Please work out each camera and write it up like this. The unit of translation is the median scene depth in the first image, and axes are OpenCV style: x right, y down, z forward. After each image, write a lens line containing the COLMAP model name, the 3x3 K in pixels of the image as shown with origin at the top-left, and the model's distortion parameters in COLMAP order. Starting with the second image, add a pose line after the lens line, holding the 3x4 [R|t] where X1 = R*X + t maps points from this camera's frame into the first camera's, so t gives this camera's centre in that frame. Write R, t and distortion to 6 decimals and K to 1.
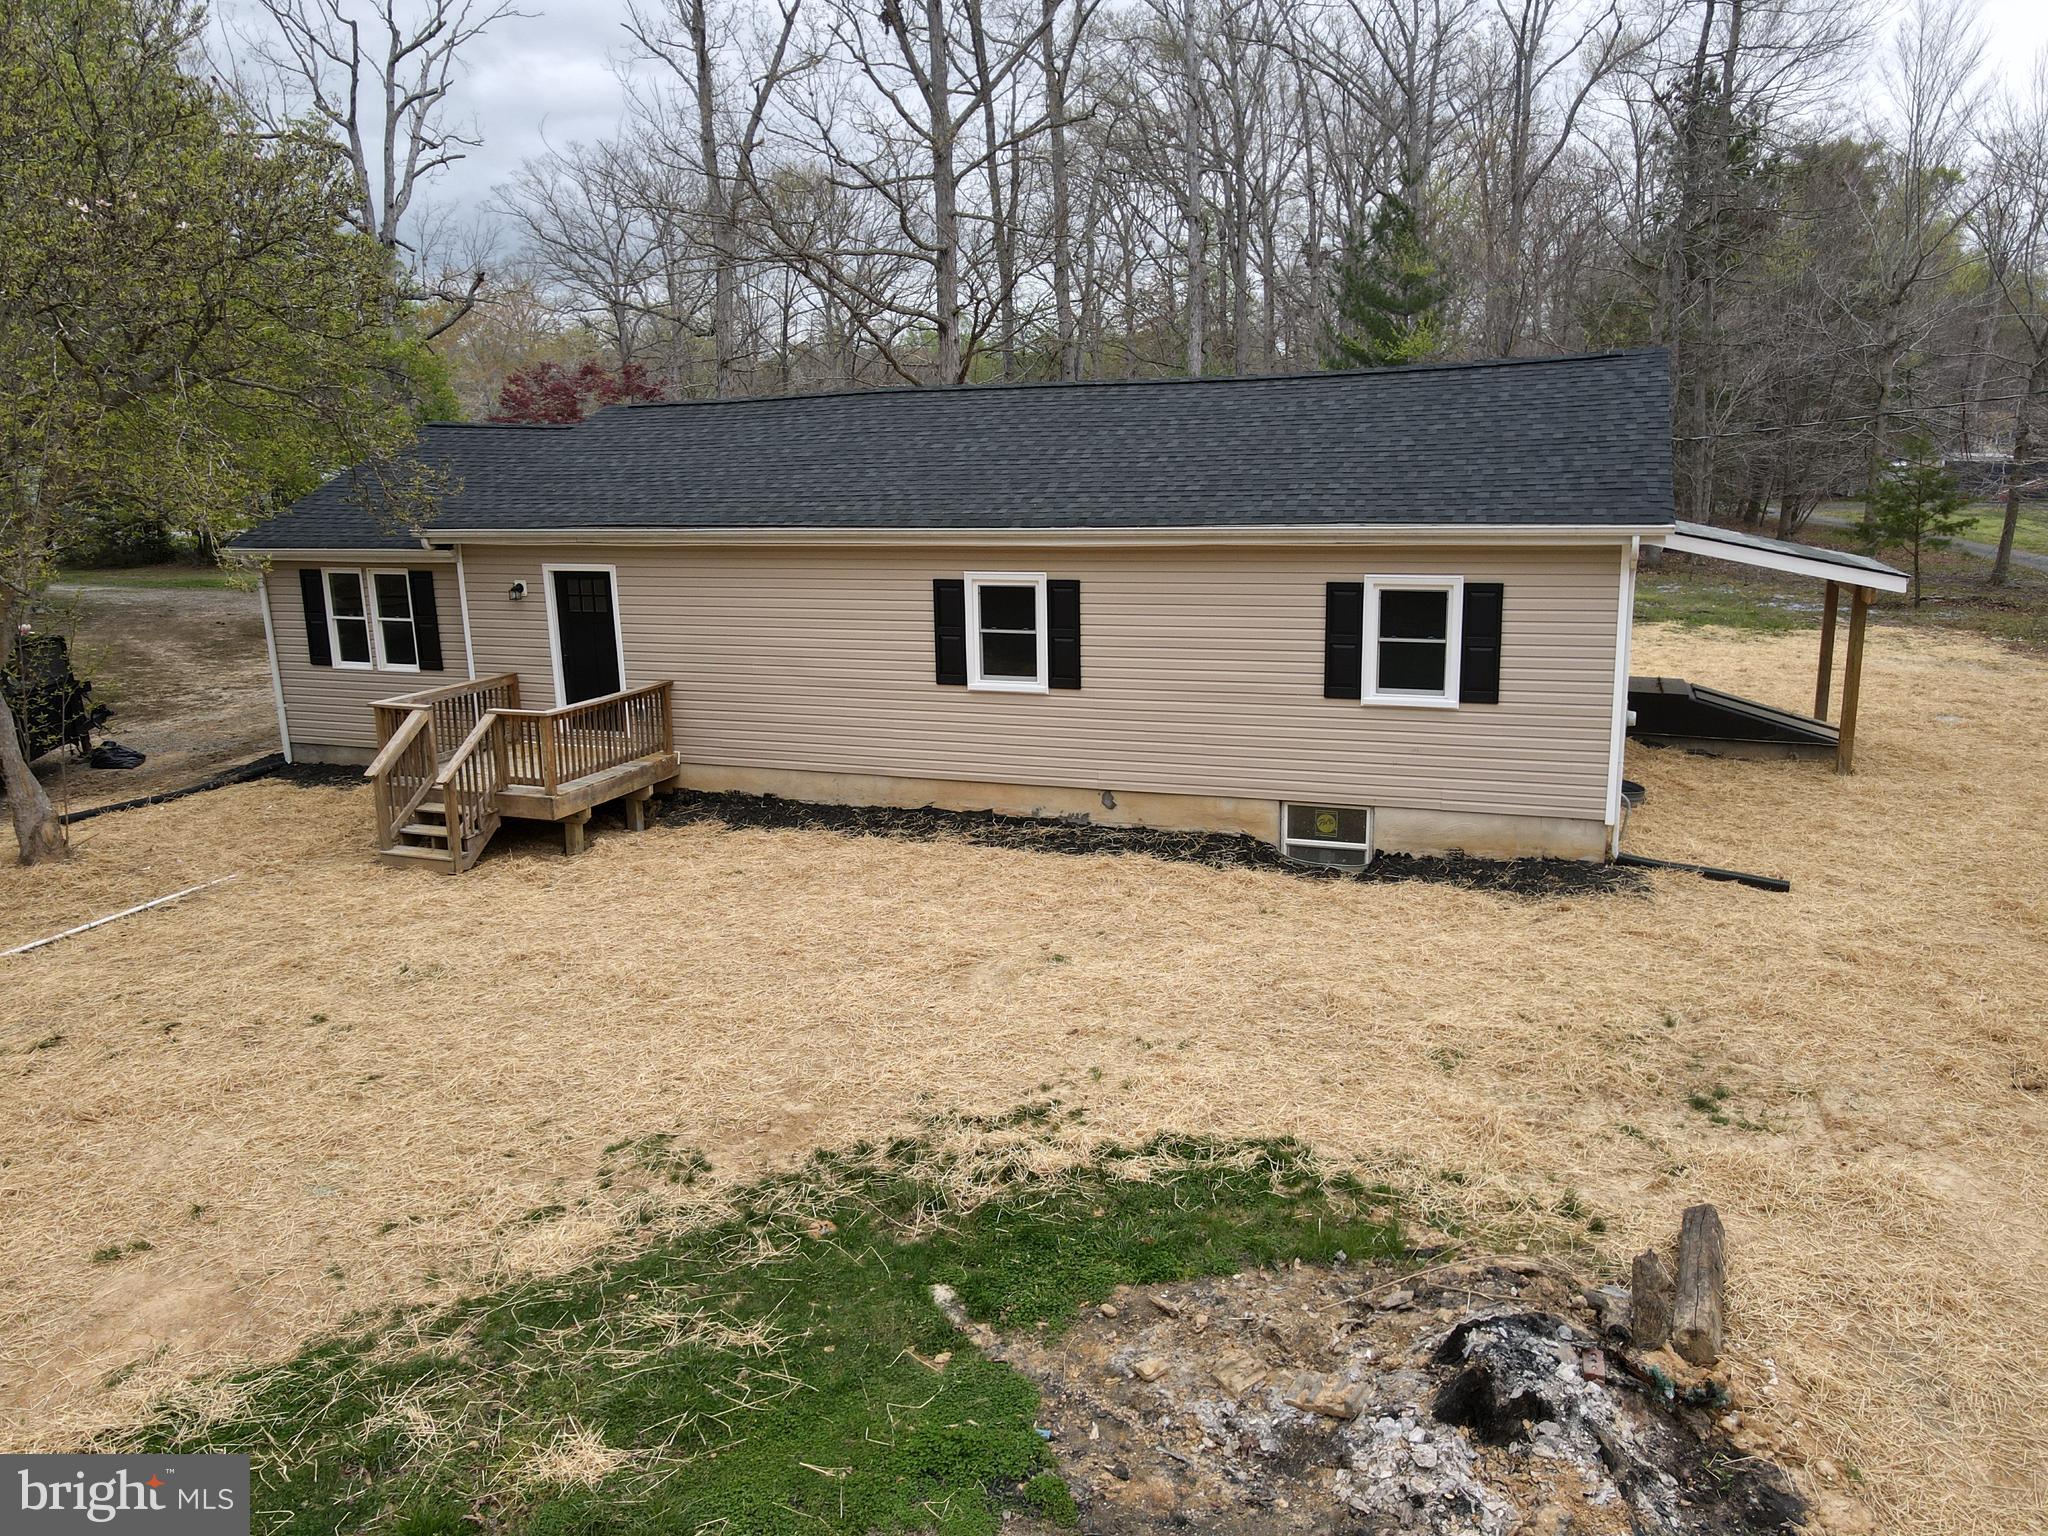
lens RADIAL K [[1493.8, 0, 1013.8], [0, 1493.8, 762.9], [0, 0, 1]] dist [0.005915, 0.014037]
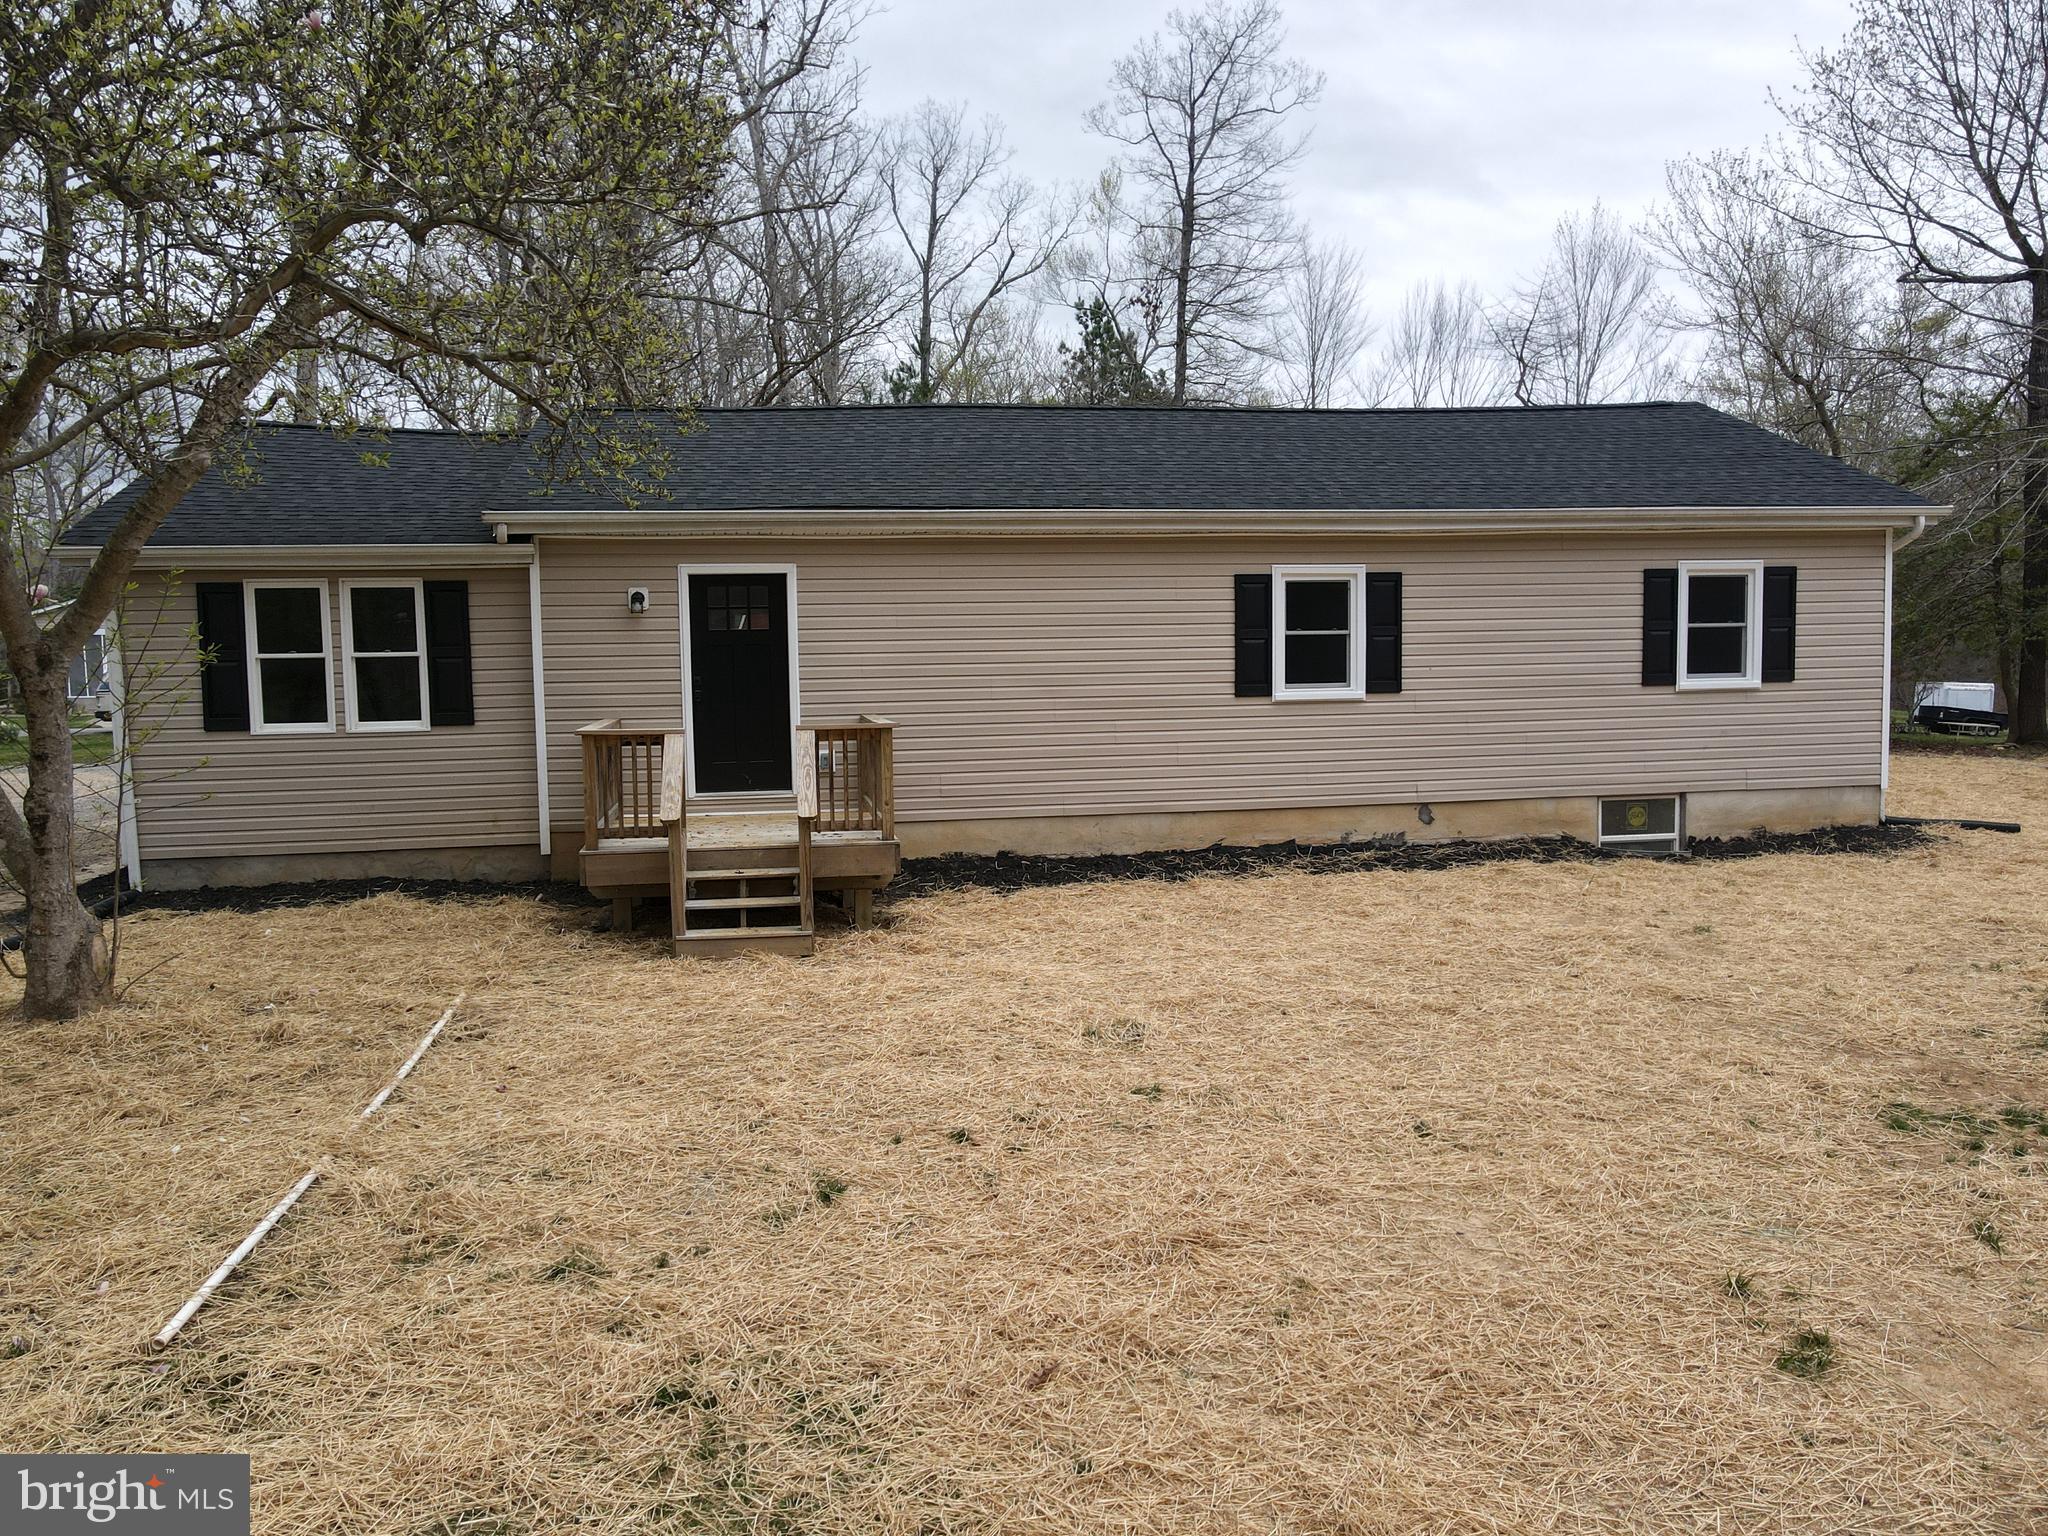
lens RADIAL K [[1493.8, 0, 1014.9], [0, 1493.8, 763.3], [0, 0, 1]] dist [0.005915, 0.014037]
pose [[0.858418, -0.030495, 0.512044, -0.633220], [0.106734, 0.987001, -0.120154, 0.078802], [-0.501724, 0.157795, 0.850514, 0.354944]]
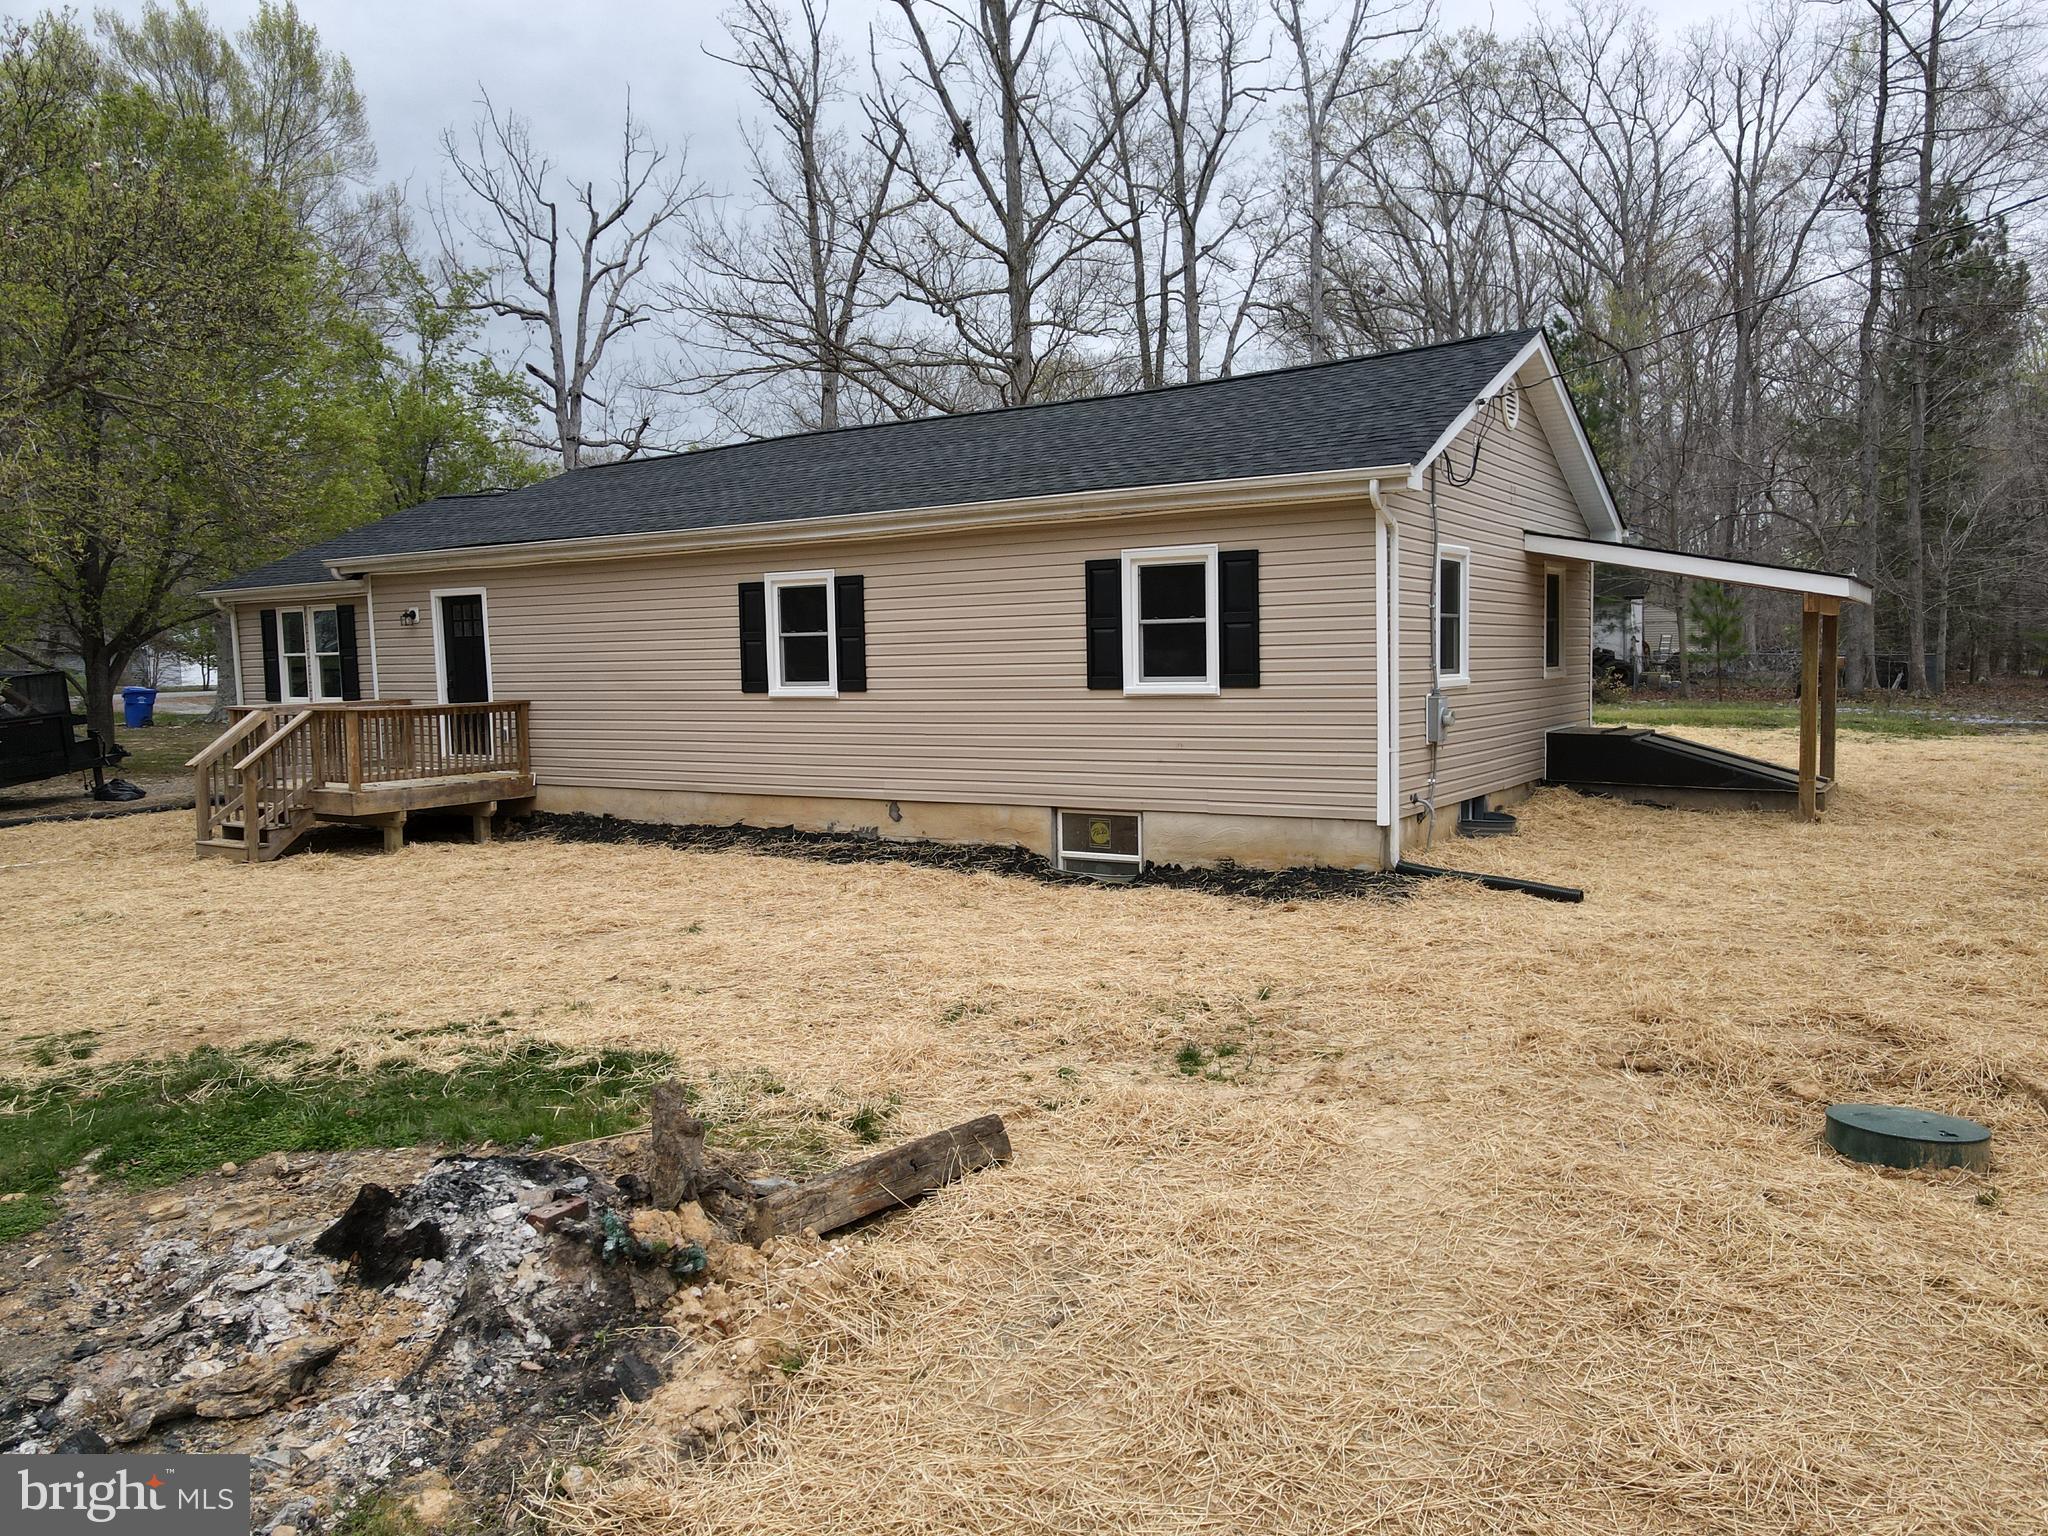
lens RADIAL K [[1493.8, 0, 1013.5], [0, 1493.8, 765.4], [0, 0, 1]] dist [0.005915, 0.014037]
pose [[0.977849, 0.016887, -0.208629, 0.336950], [-0.043880, 0.991130, -0.125444, 0.112343], [0.204661, 0.131820, 0.969916, 0.114309]]
